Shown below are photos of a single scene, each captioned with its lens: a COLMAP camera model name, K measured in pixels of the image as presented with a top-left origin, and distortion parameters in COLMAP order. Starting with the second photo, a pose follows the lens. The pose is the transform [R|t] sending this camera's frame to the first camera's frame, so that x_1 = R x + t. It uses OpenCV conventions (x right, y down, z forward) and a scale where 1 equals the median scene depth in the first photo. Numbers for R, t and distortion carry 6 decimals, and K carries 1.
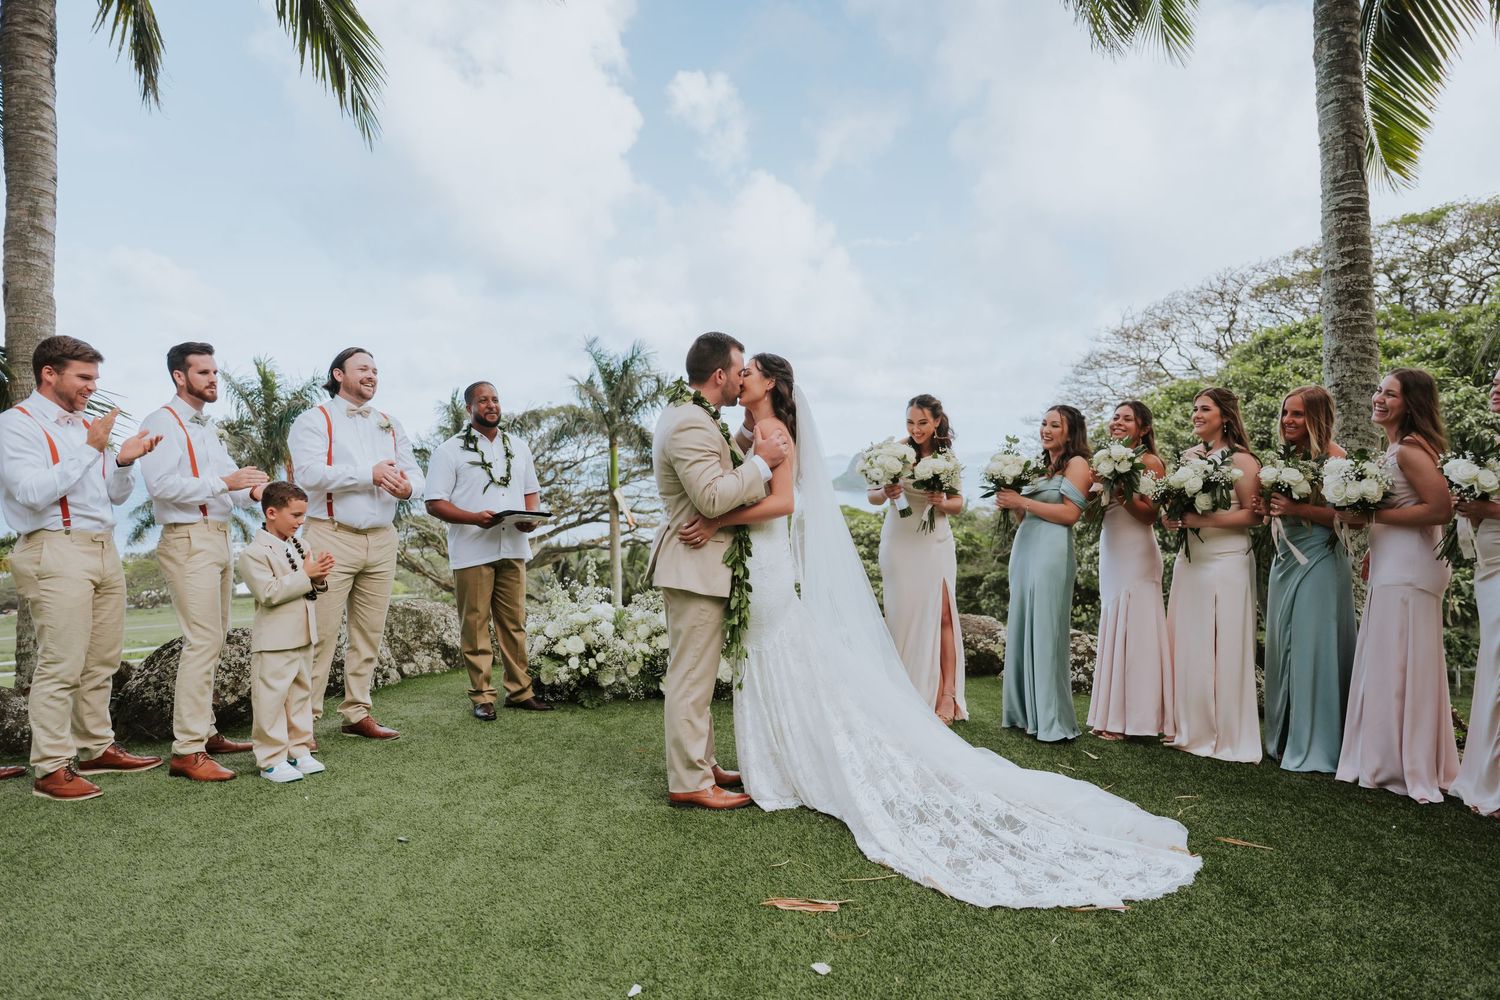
lens RADIAL K [[1029.3, 0, 750.0], [0, 1029.3, 500.0], [0, 0, 1]] dist [-0.004064, -0.001413]
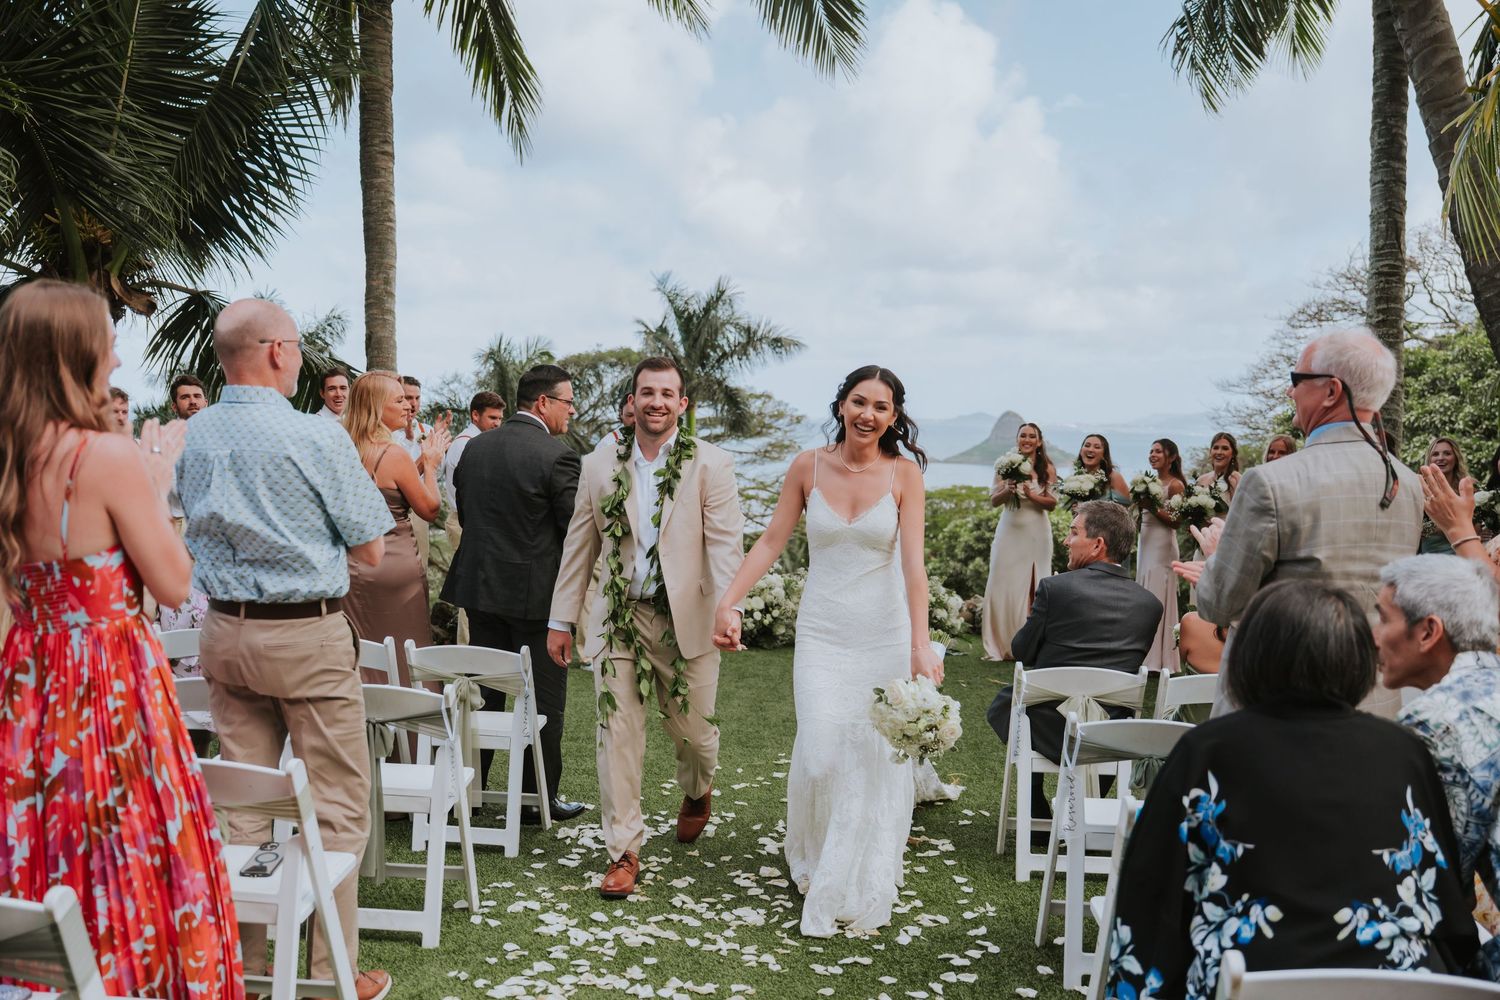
lens RADIAL K [[1436.2, 0, 750.0], [0, 1436.2, 500.0], [0, 0, 1]] dist [0.013613, 0.005297]
pose [[0.997237, 0.027300, -0.069092, -0.047343], [-0.026085, 0.999490, 0.018424, -0.025215], [0.069560, -0.016570, 0.997440, -0.774183]]
